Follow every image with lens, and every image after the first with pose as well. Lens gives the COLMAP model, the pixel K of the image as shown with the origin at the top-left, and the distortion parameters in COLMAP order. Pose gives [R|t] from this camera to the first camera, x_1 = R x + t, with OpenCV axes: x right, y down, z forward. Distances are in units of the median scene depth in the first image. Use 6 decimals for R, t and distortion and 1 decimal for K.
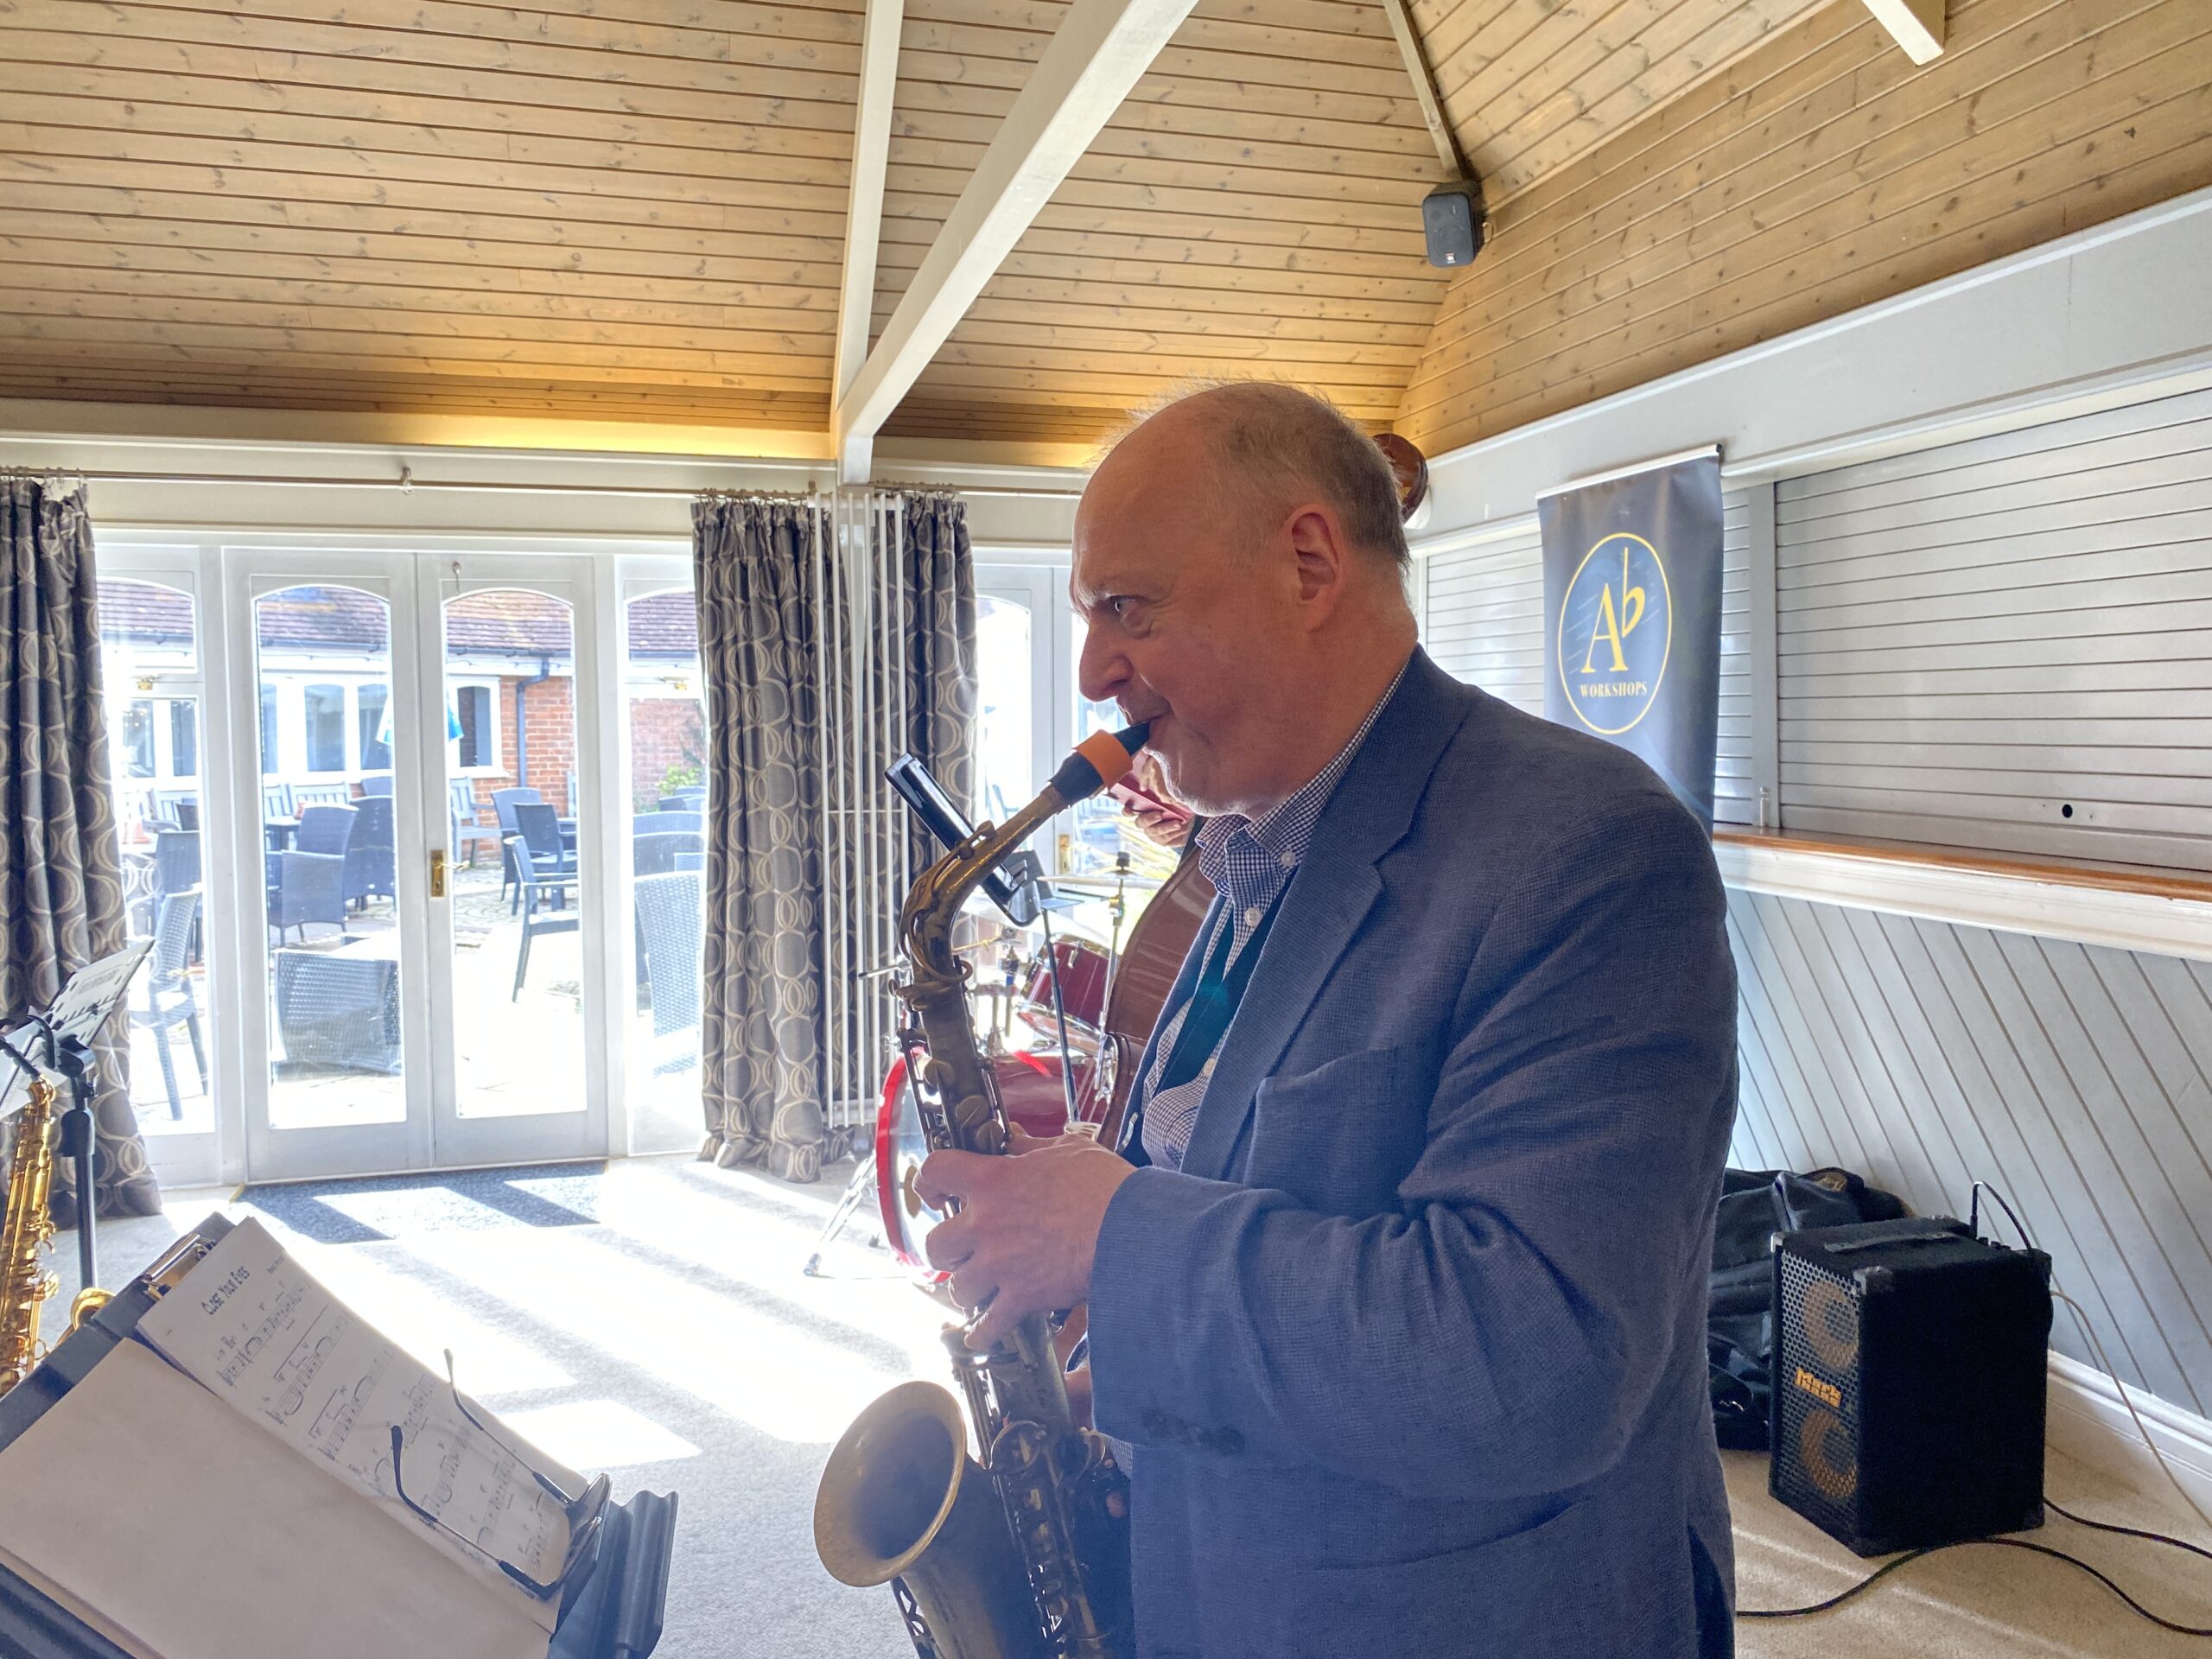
lens RADIAL K [[1691.1, 0, 1111.7], [0, 1691.1, 827.8], [0, 0, 1]] dist [0.030258, -0.036917]
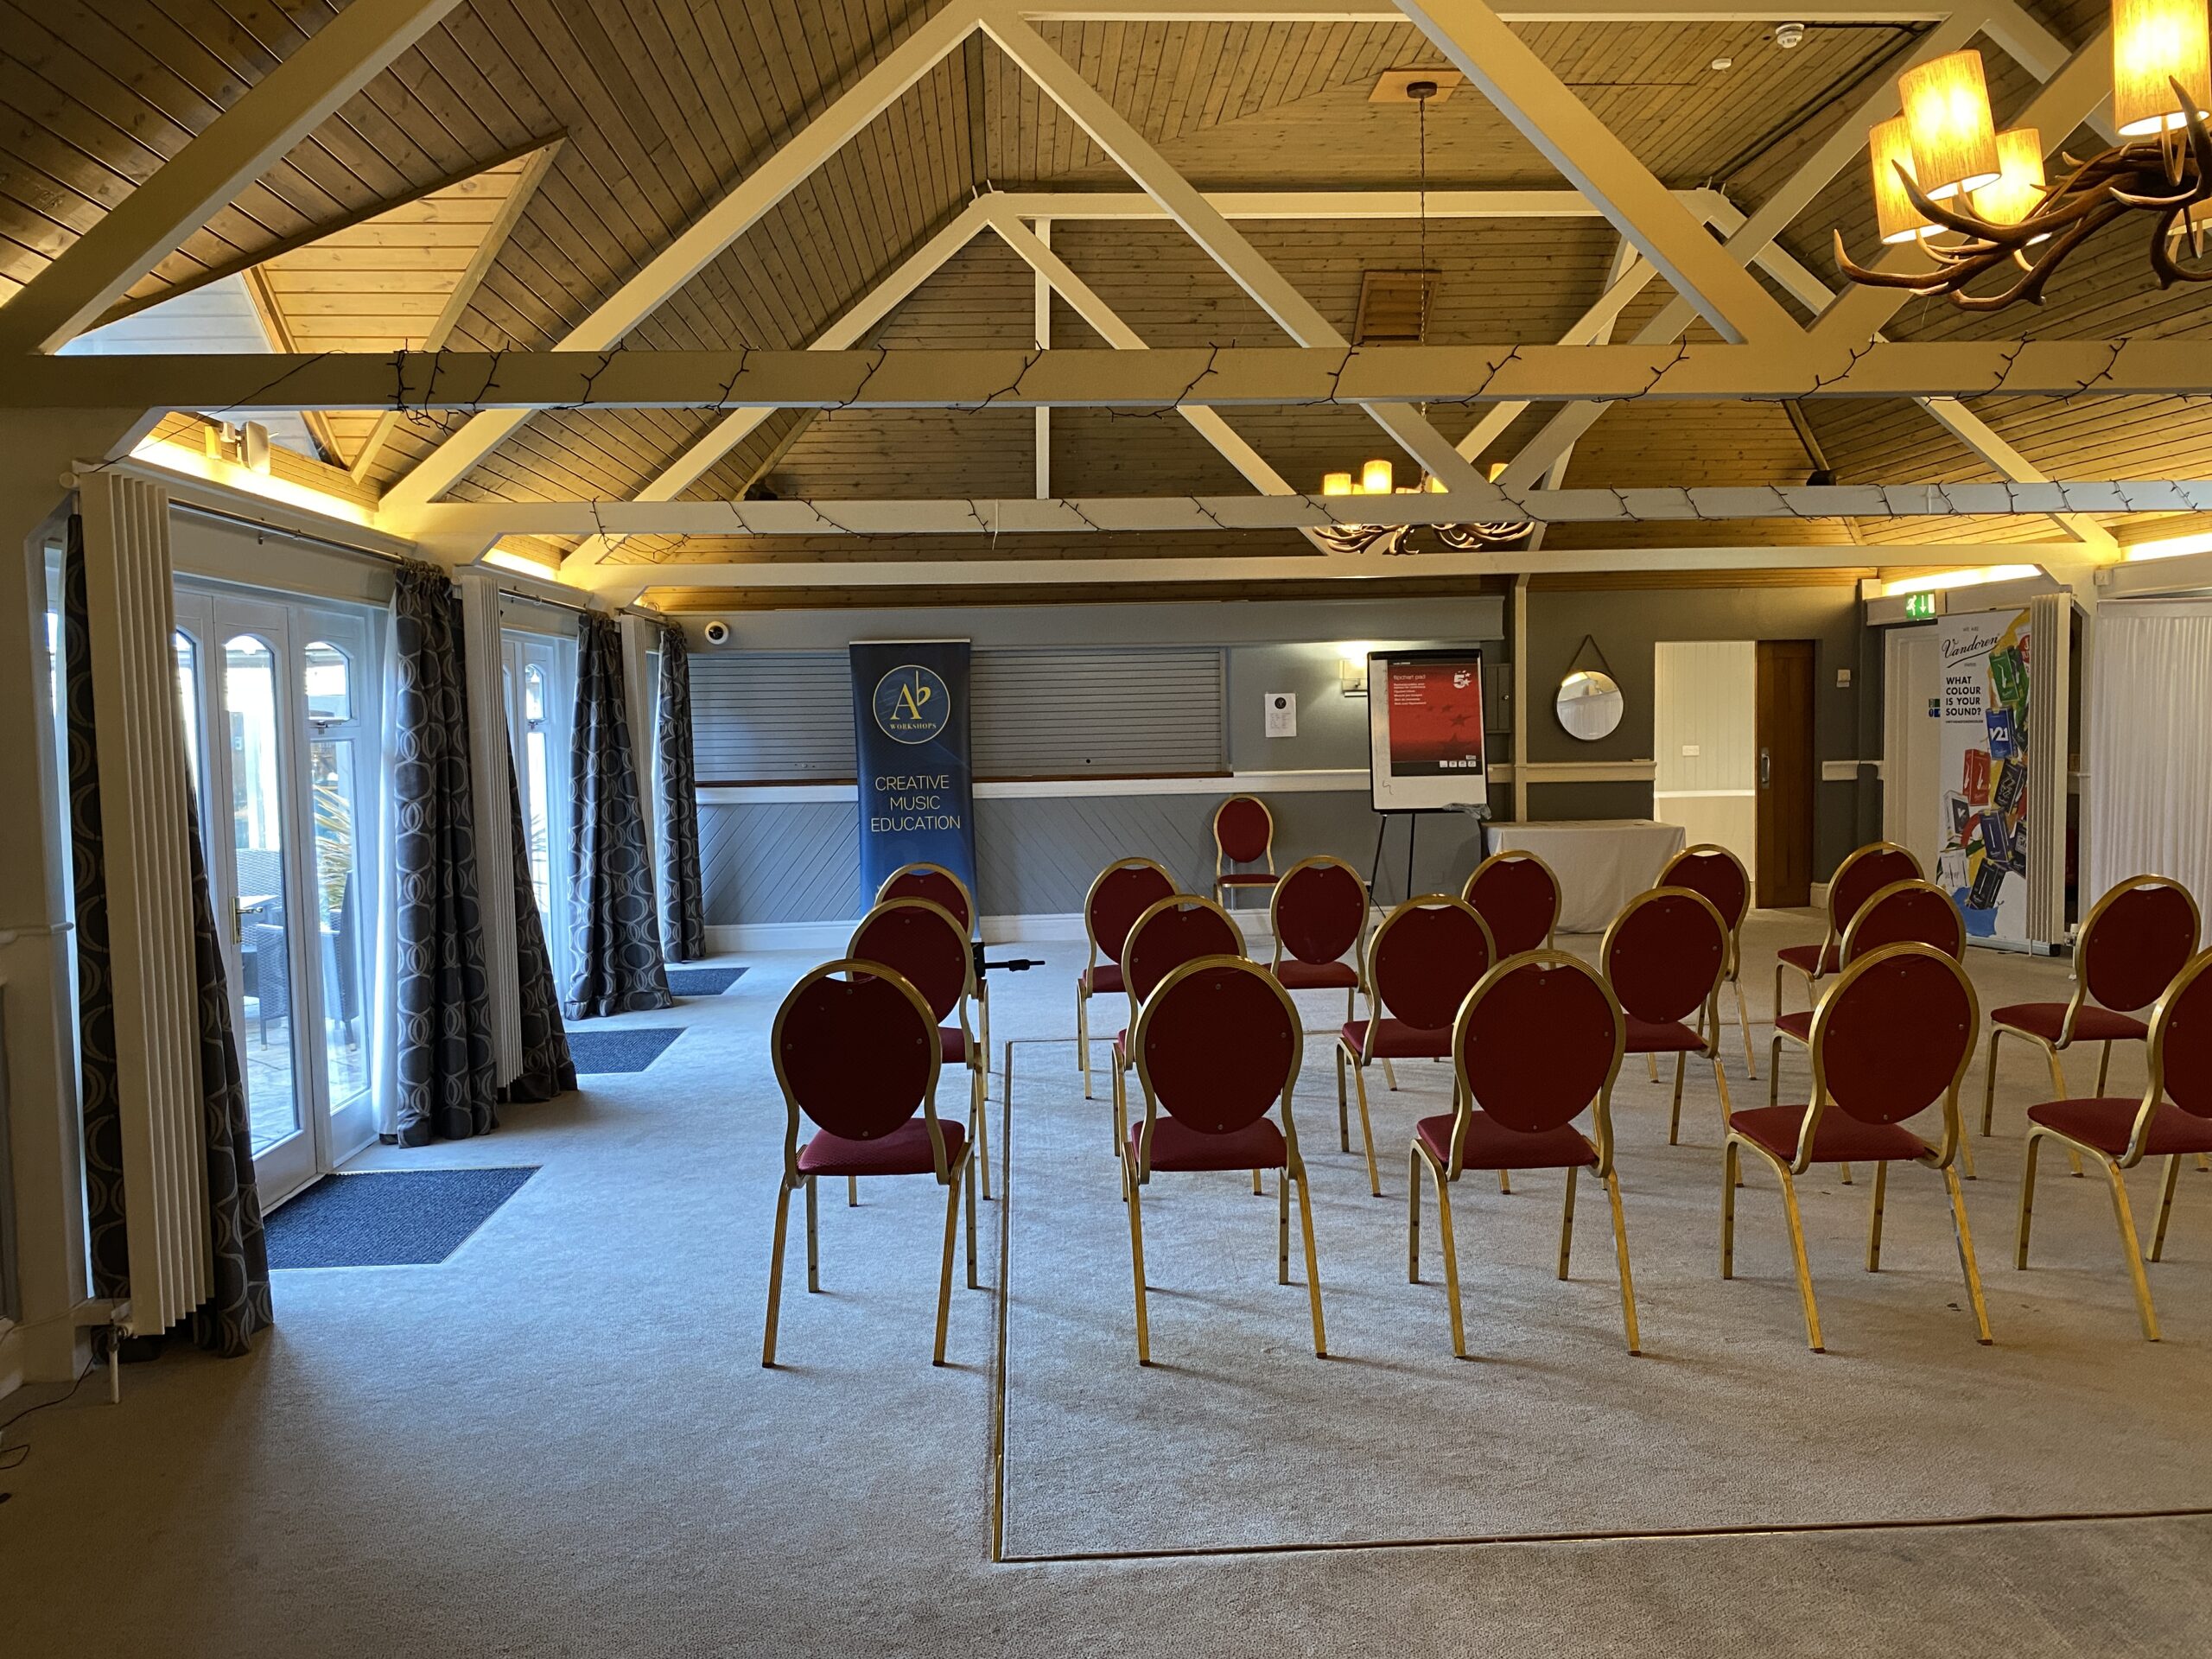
lens RADIAL K [[1691.1, 0, 1107.7], [0, 1691.1, 815.1], [0, 0, 1]] dist [0.030258, -0.036917]
pose [[0.215126, -0.055819, 0.974990, -1.906963], [0.082210, 0.995857, 0.038874, -0.022940], [-0.973120, 0.071791, 0.218823, 0.167367]]
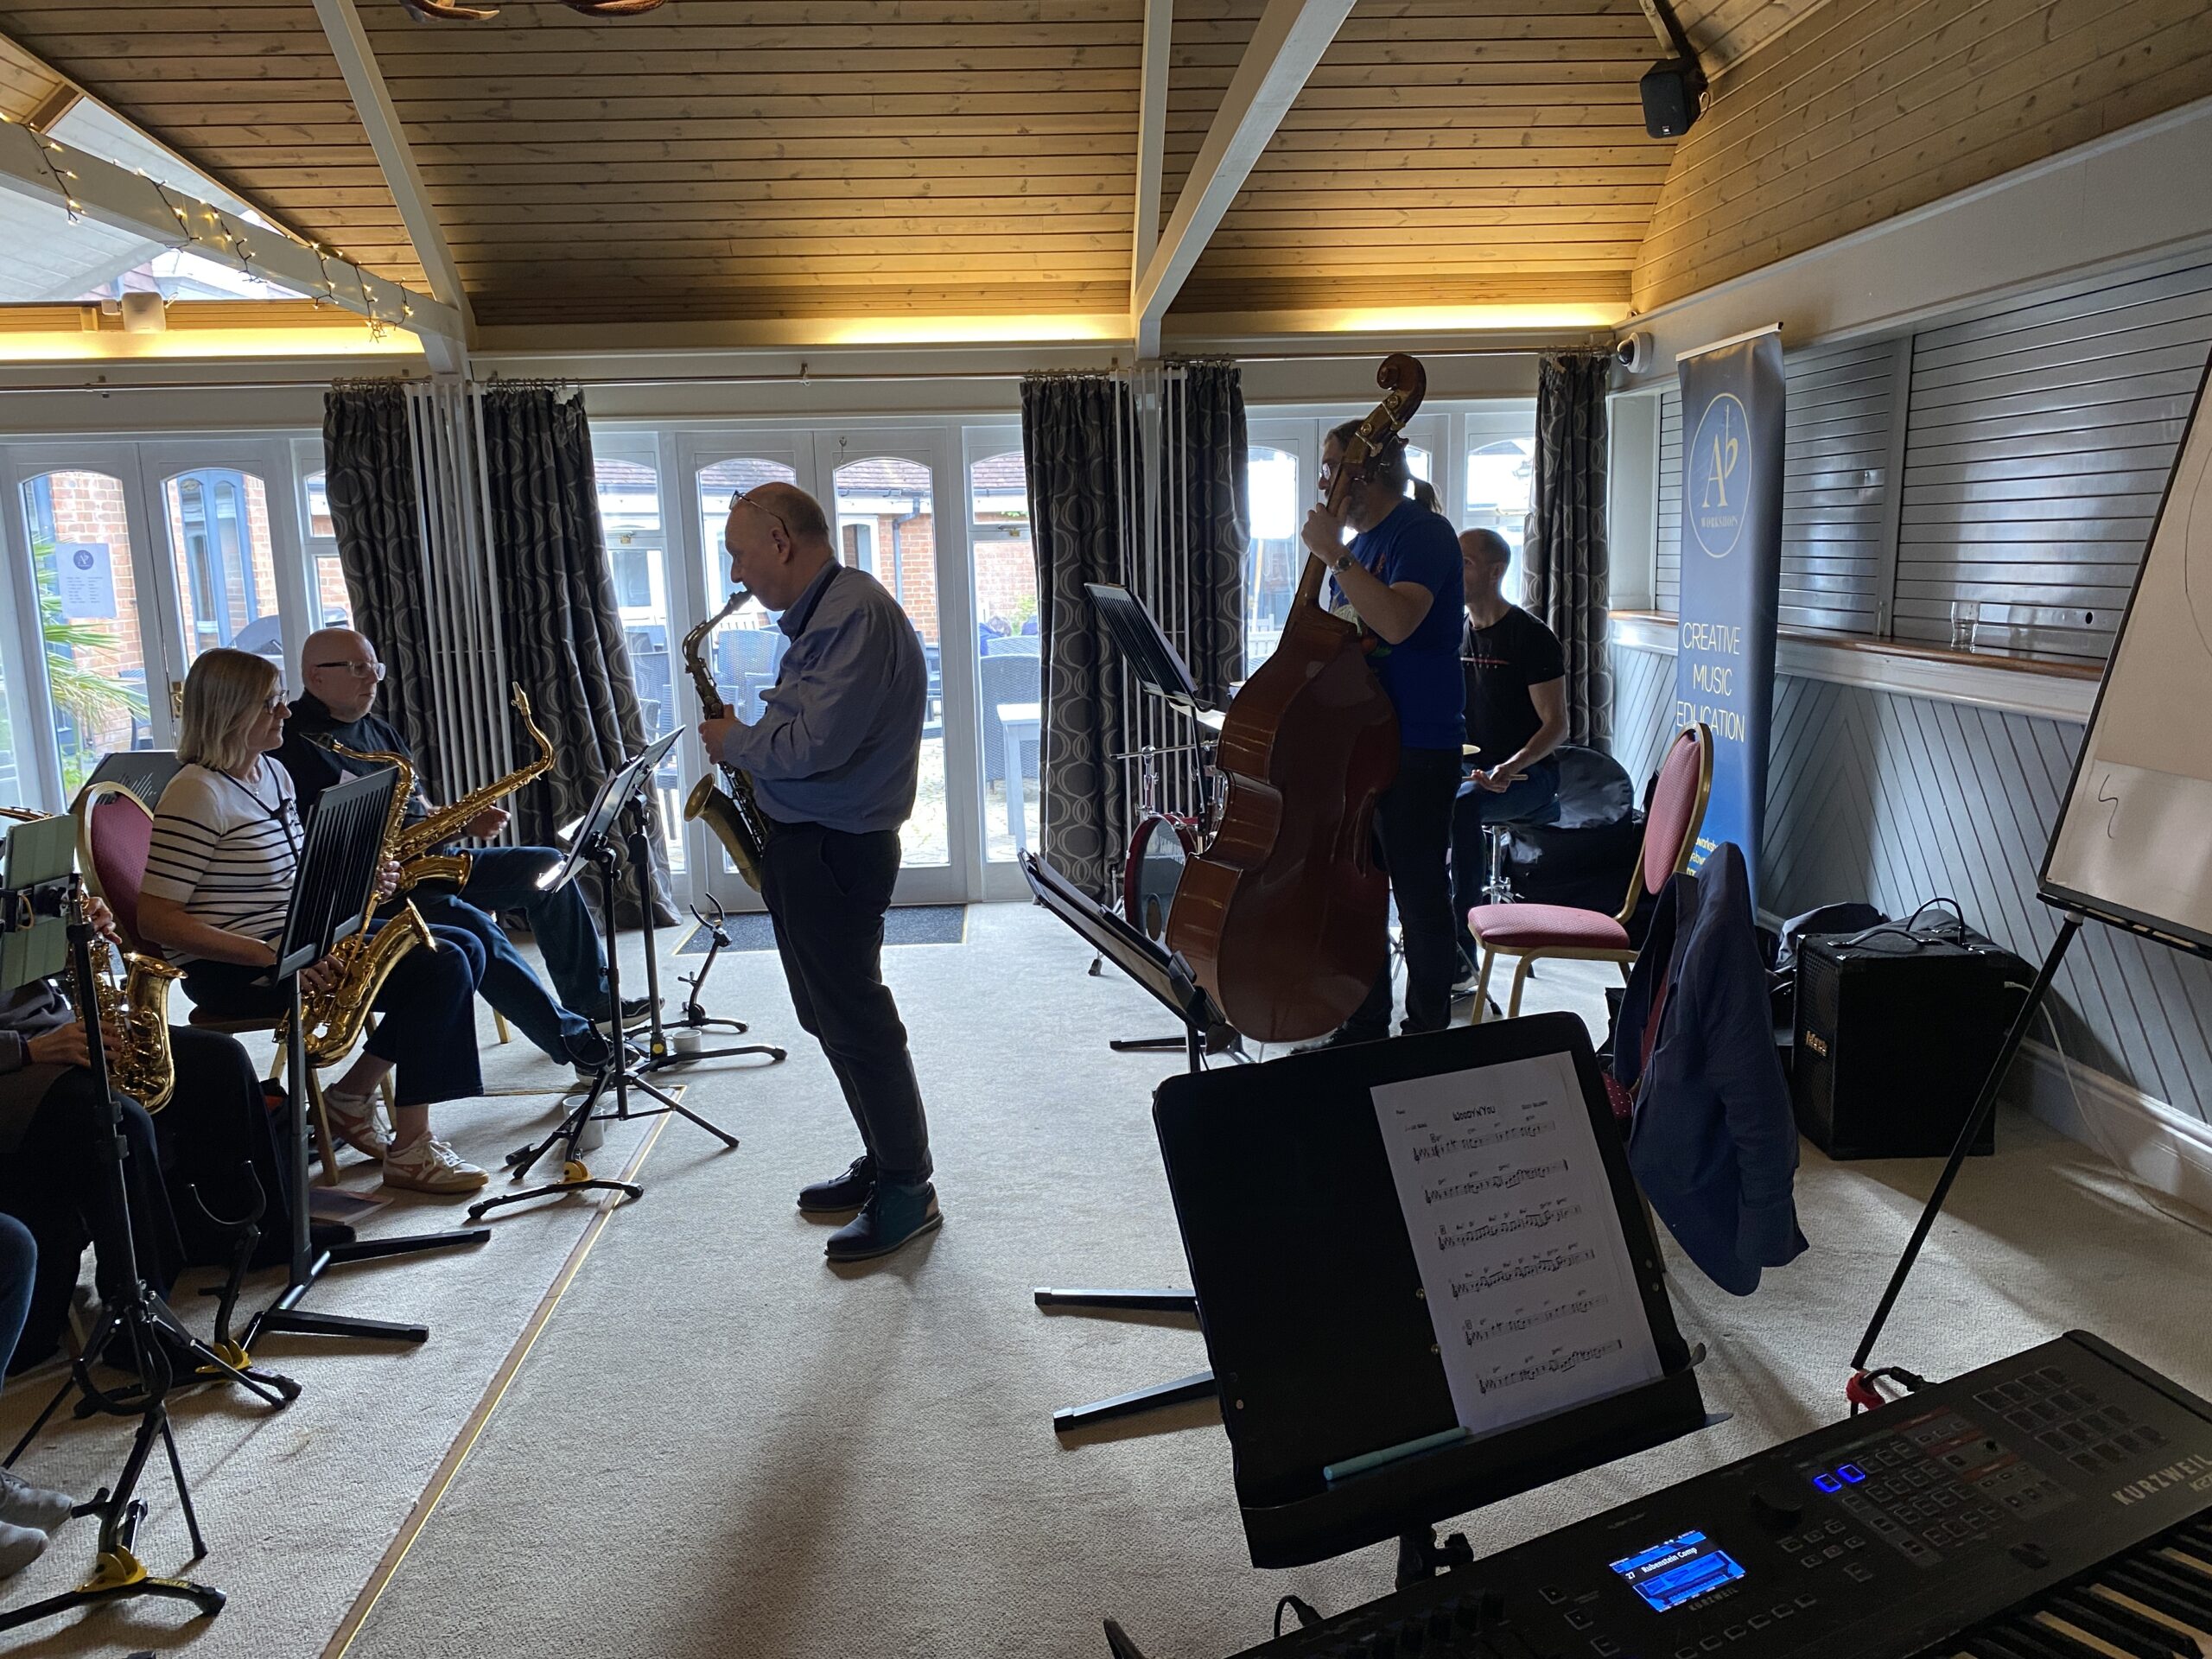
lens RADIAL K [[1691.1, 0, 1099.1], [0, 1691.1, 842.7], [0, 0, 1]] dist [0.030258, -0.036917]
pose [[0.975984, 0.017464, -0.217141, 0.091905], [0.007445, 0.993525, 0.113370, 0.004414], [0.217714, -0.112264, 0.969535, -0.248259]]
